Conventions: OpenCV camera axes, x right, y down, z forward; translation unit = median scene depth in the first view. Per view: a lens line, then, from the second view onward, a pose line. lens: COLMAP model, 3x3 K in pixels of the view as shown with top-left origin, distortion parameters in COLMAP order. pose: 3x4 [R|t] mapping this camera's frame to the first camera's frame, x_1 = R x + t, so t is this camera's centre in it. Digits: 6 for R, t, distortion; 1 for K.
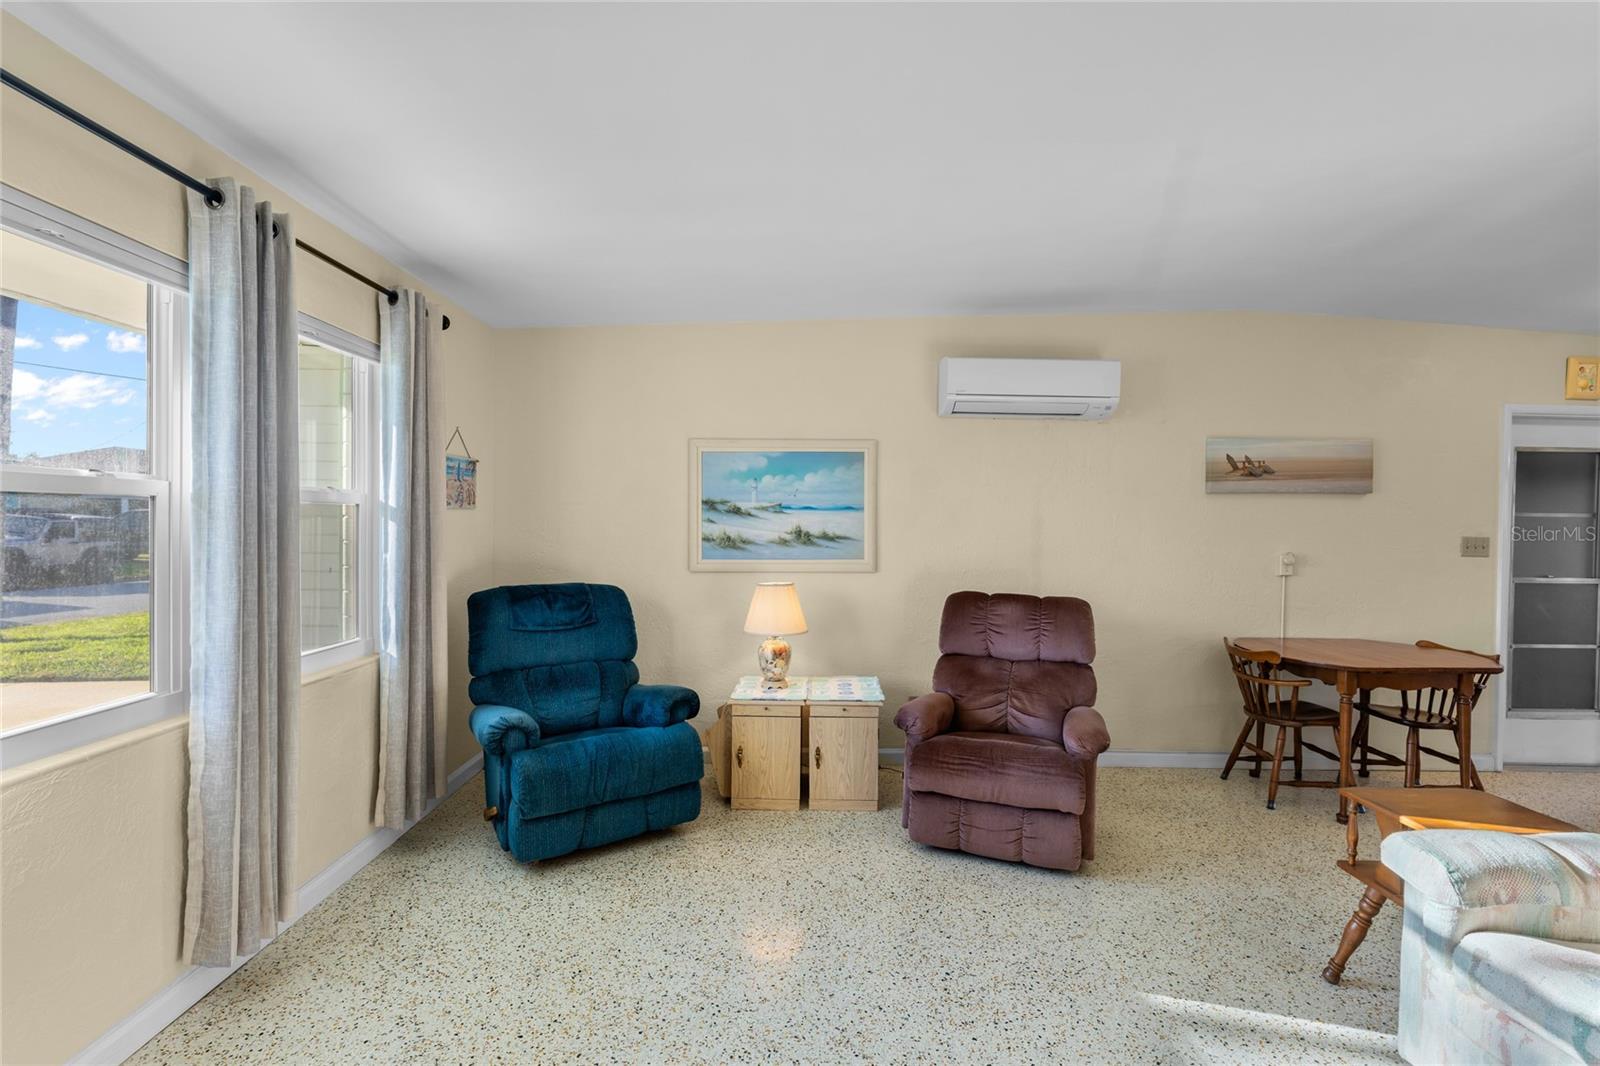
lens RADIAL K [[735.2, 0, 801.0], [0, 735.2, 533.4], [0, 0, 1]] dist [0.001221, 0.000075]
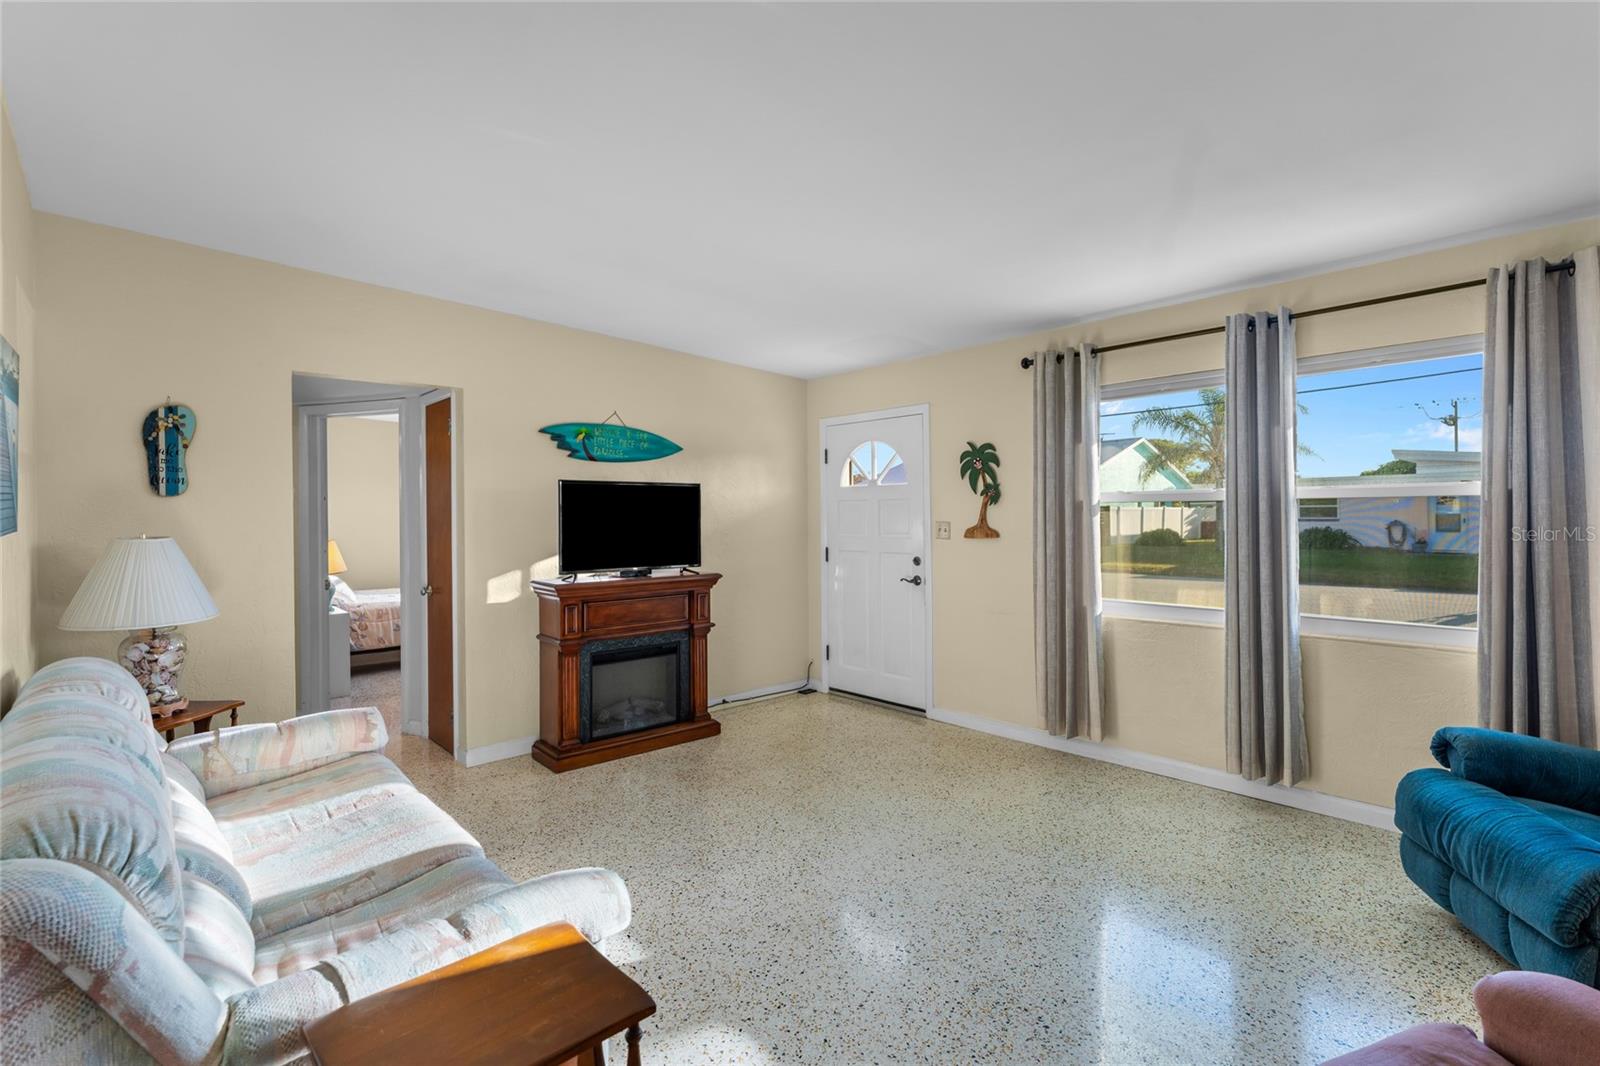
lens RADIAL K [[735.8, 0, 806.4], [0, 735.8, 510.8], [0, 0, 1]] dist [0.000878, -0.000328]
pose [[-0.744634, -0.007902, -0.667426, 0.566229], [-0.009820, 0.999951, -0.000883, -0.006021], [0.667401, 0.005897, -0.744675, 0.825132]]
